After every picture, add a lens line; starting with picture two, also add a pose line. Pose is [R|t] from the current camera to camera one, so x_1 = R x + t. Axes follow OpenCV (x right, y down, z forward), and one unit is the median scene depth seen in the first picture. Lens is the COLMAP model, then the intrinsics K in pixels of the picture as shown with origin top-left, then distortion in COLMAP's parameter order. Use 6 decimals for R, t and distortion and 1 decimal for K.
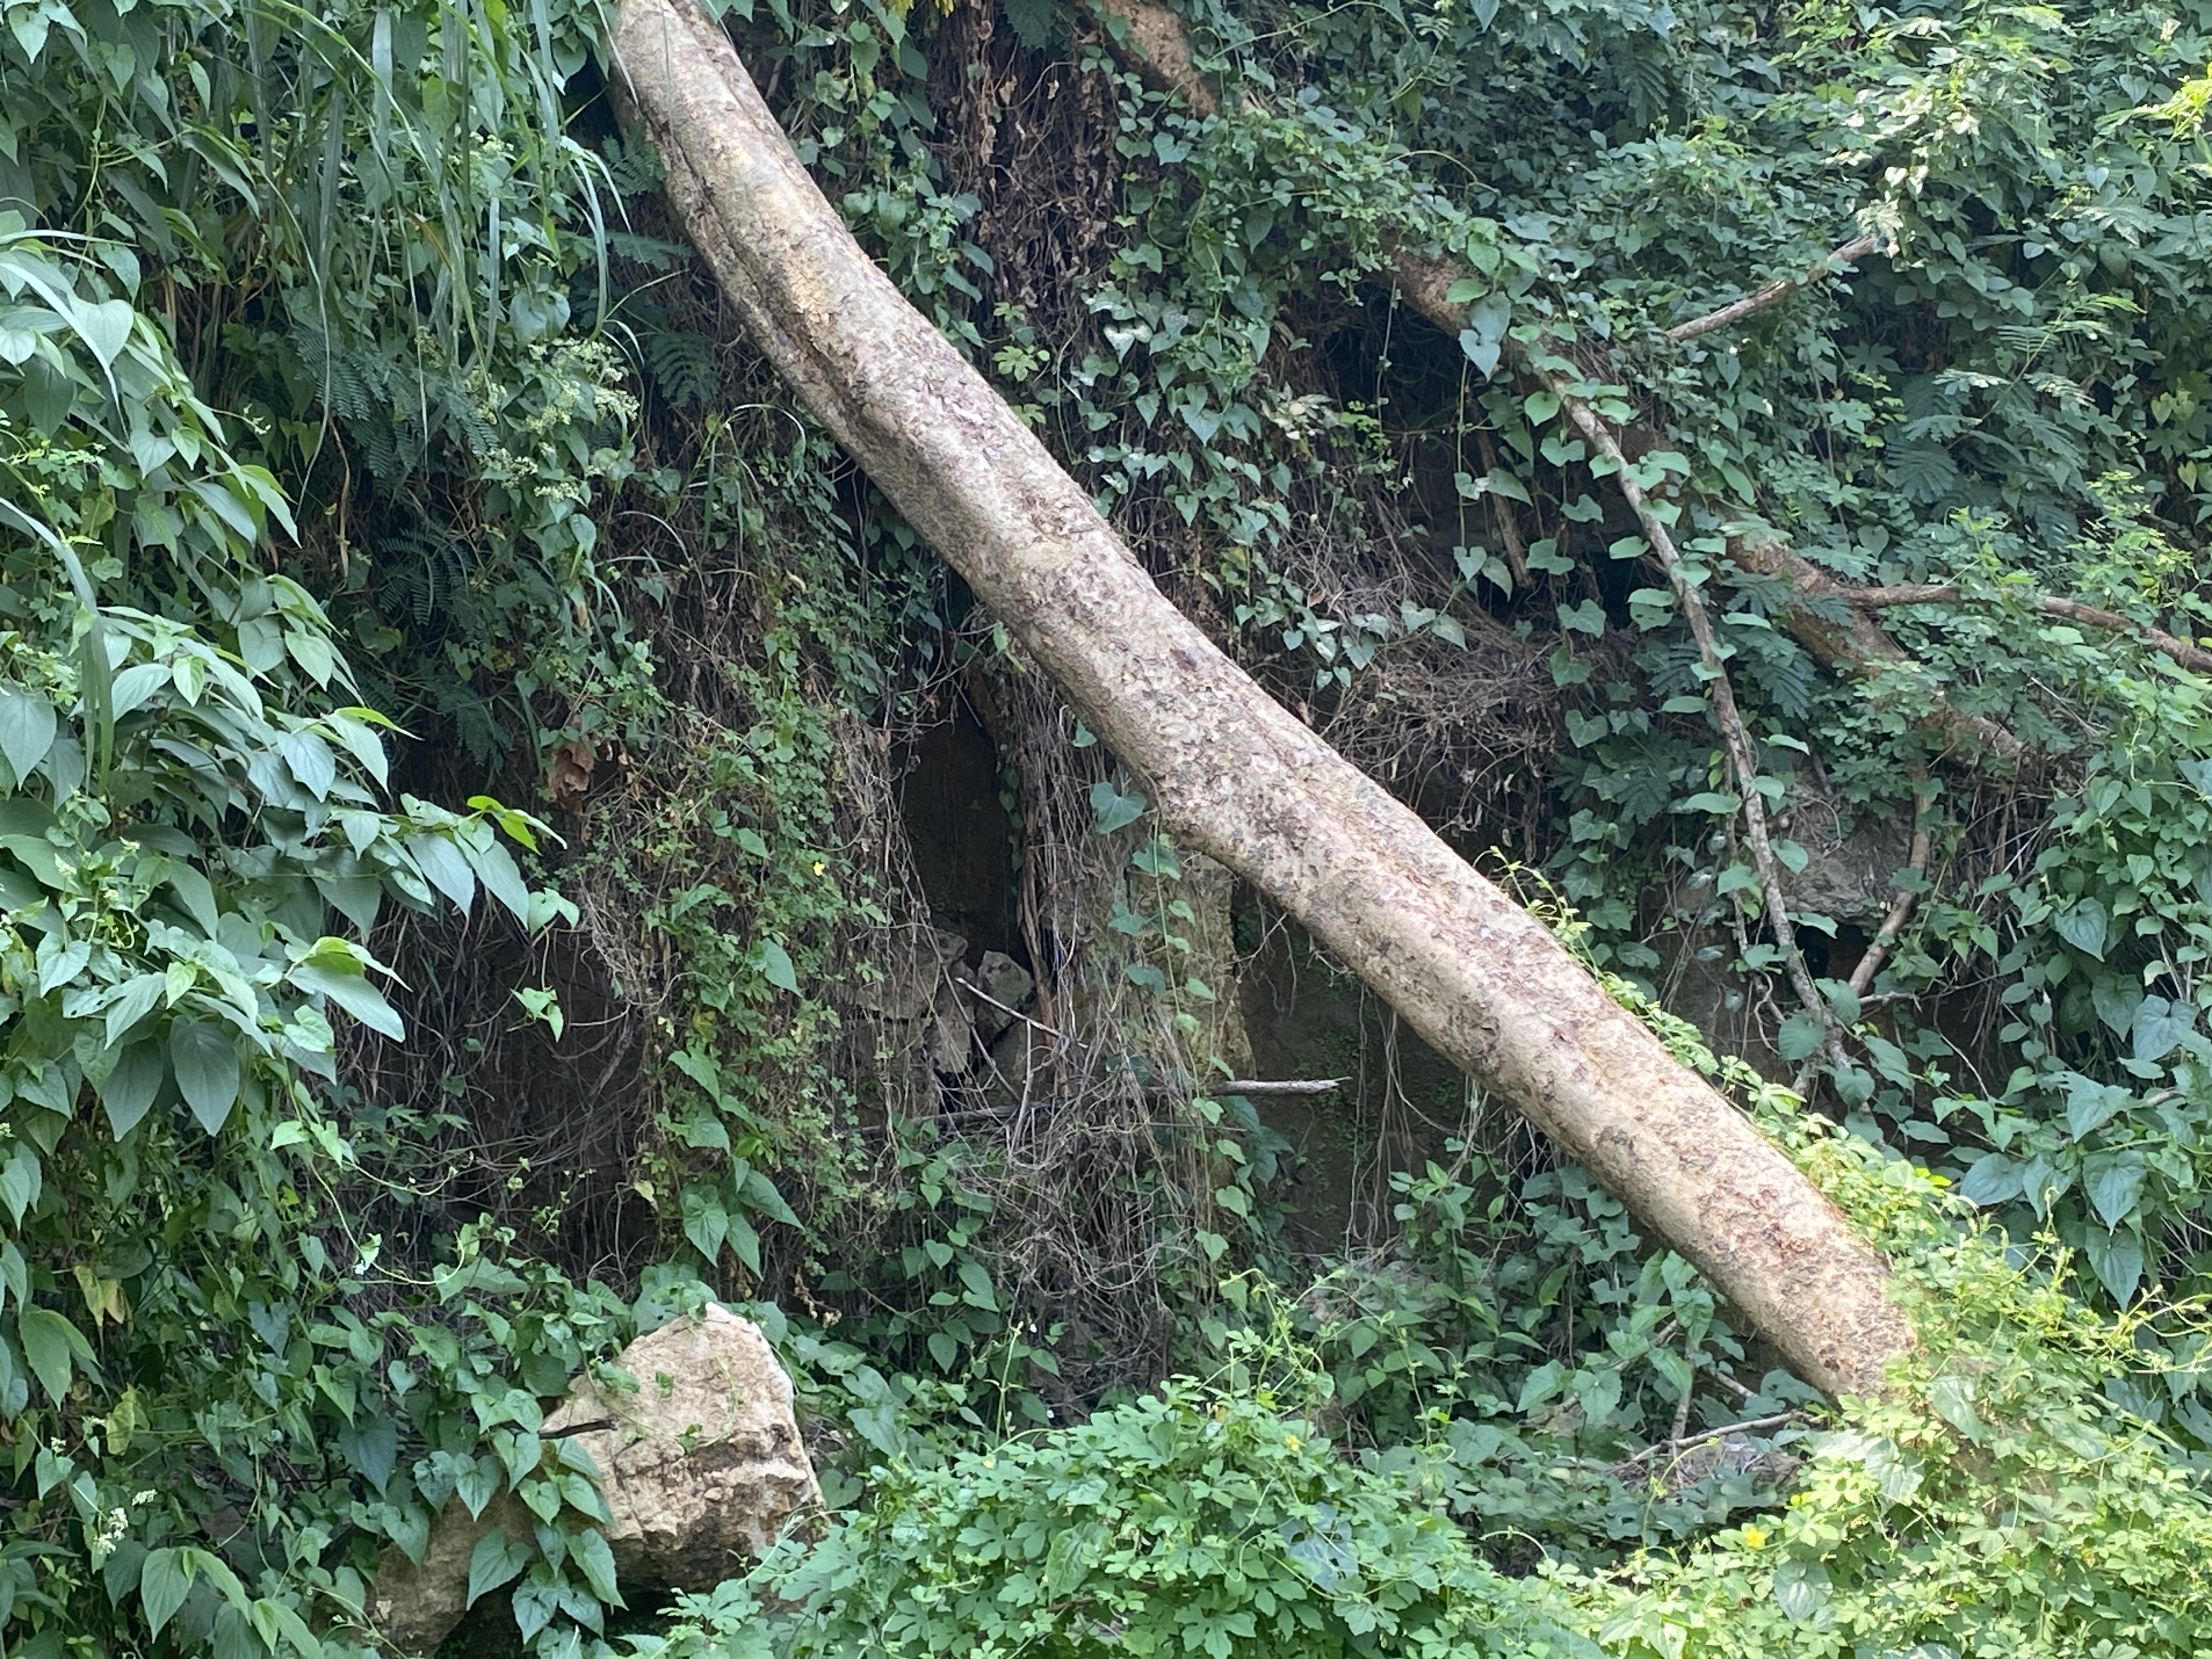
lens RADIAL K [[3503.6, 0, 1106.0], [0, 3503.6, 829.5], [0, 0, 1]] dist [0.148085, 0.029288]
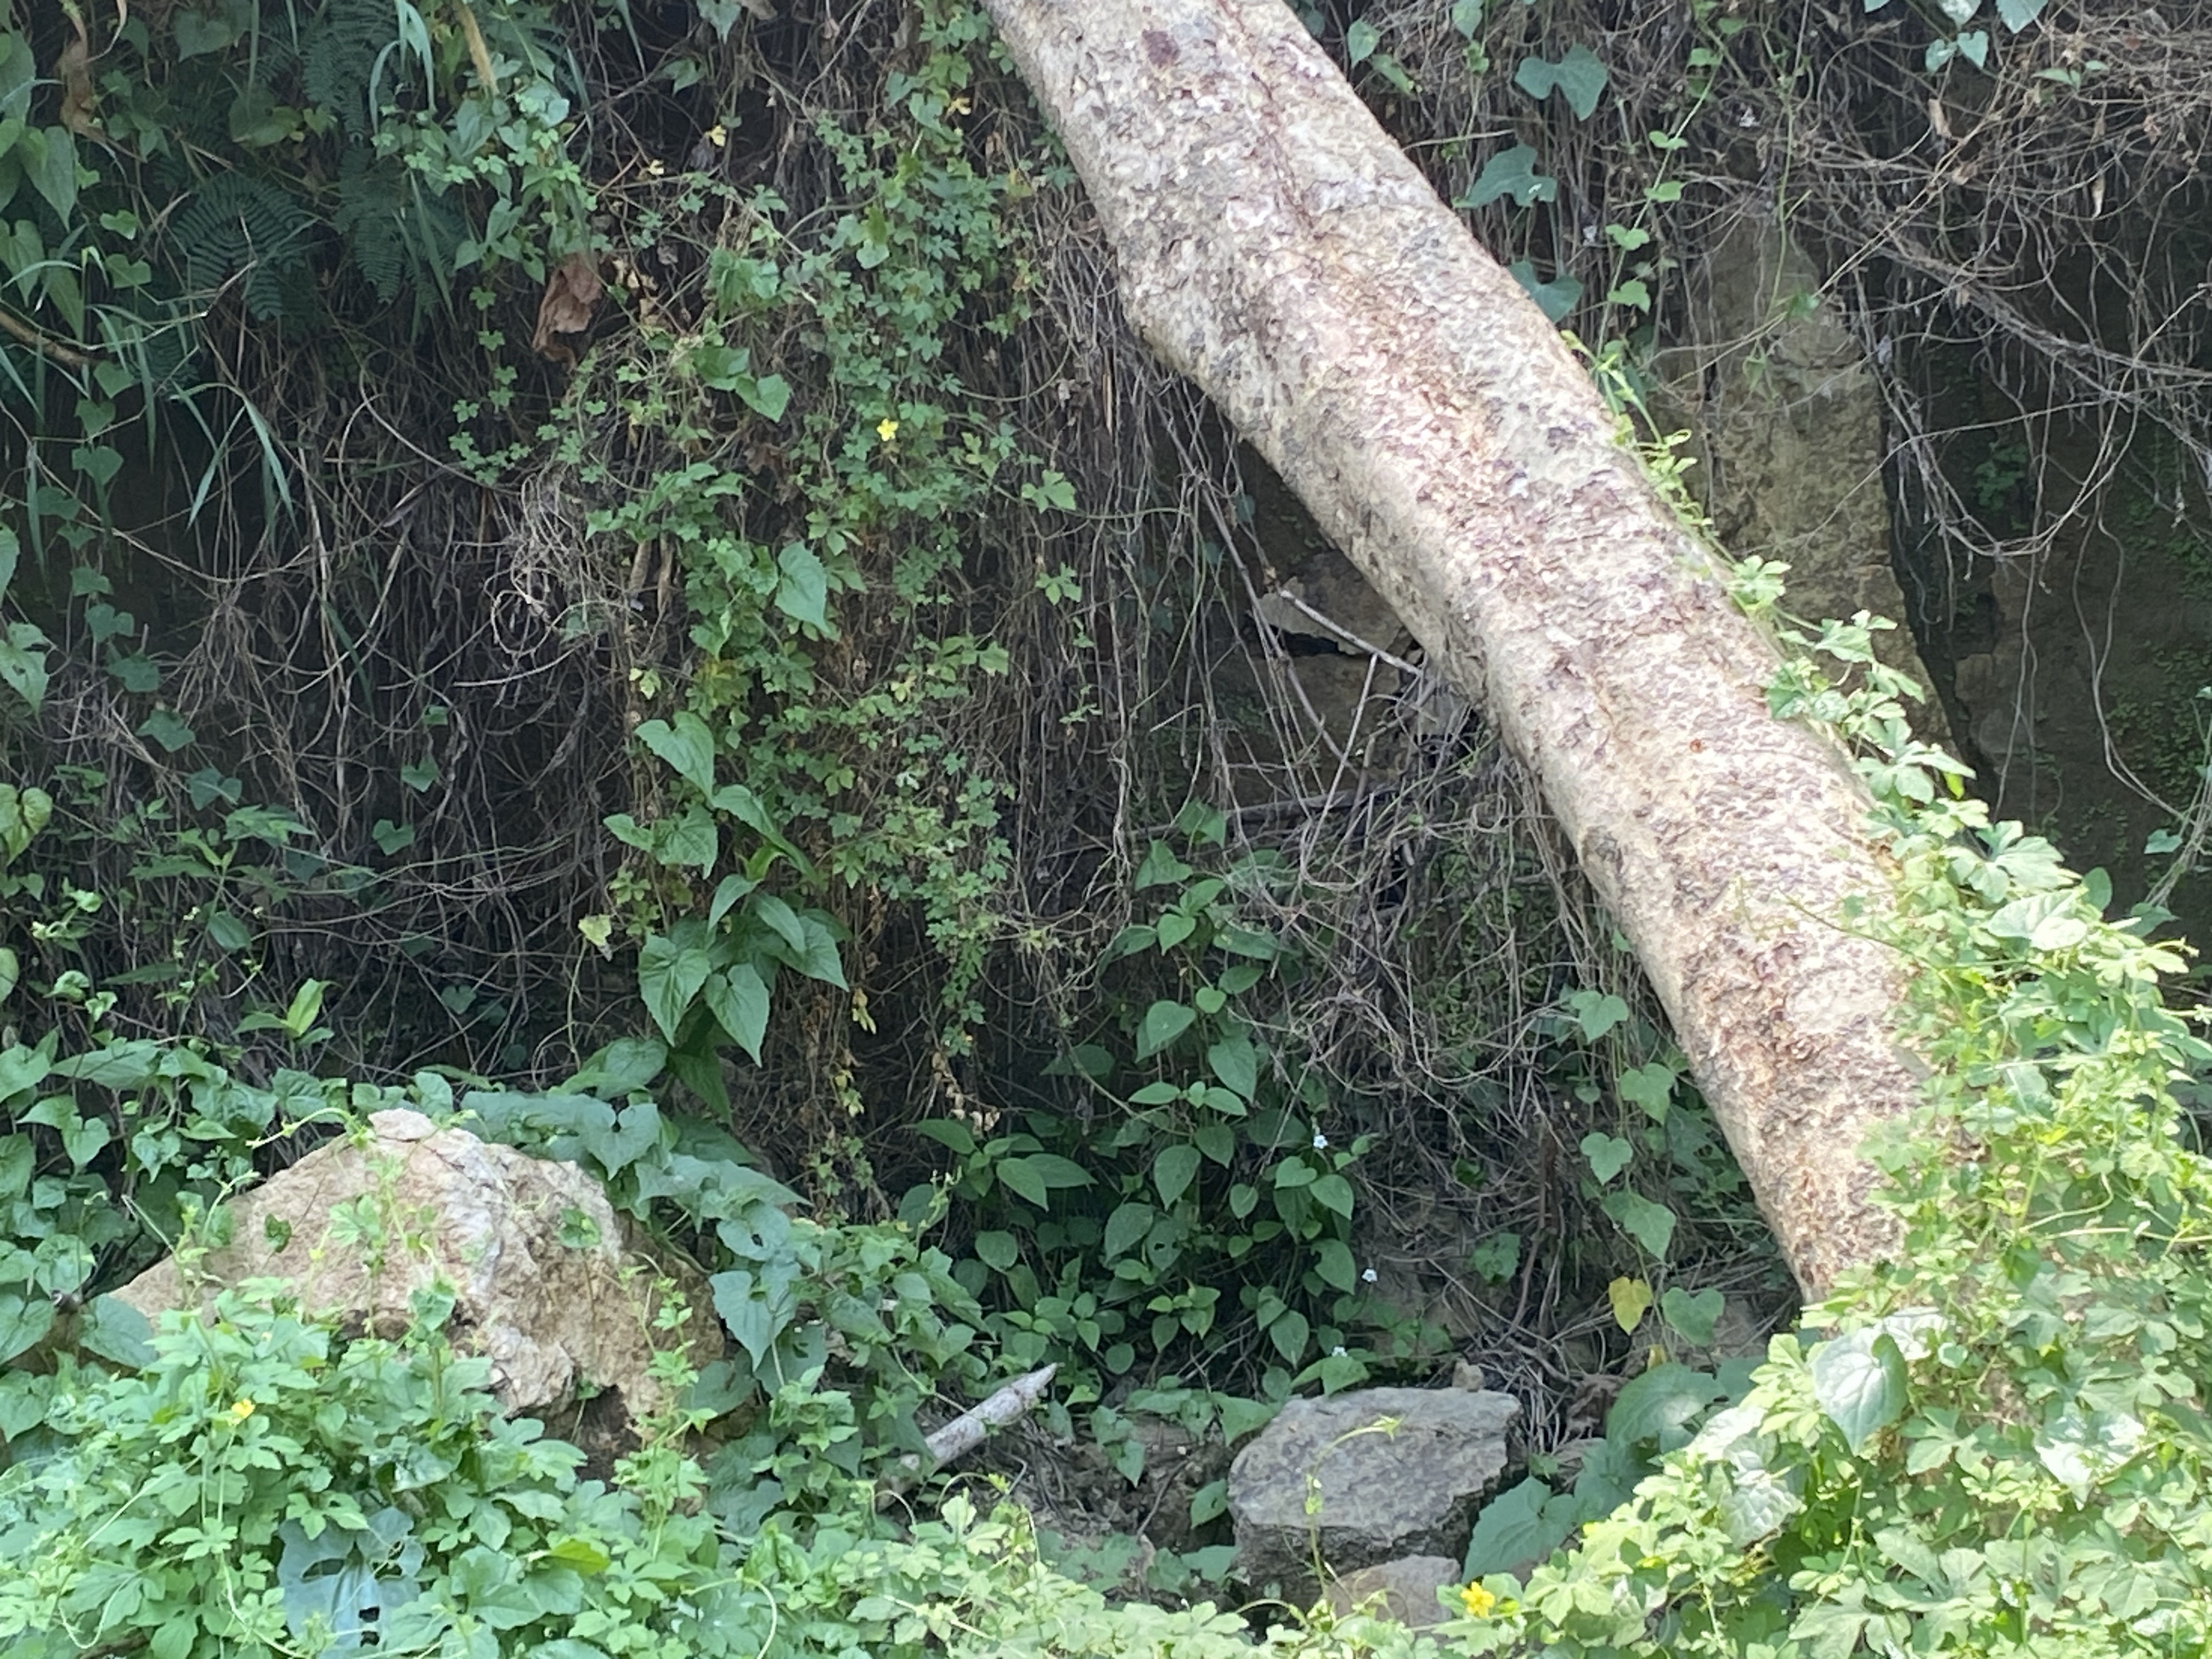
lens RADIAL K [[4500.0, 0, 1106.0], [0, 4500.0, 829.5], [0, 0, 1]] dist [0.137579, 0.238155]
pose [[0.875097, -0.009388, -0.483857, 0.382349], [0.054460, 0.995371, 0.079182, 0.022226], [0.480874, -0.095643, 0.871558, 0.315633]]
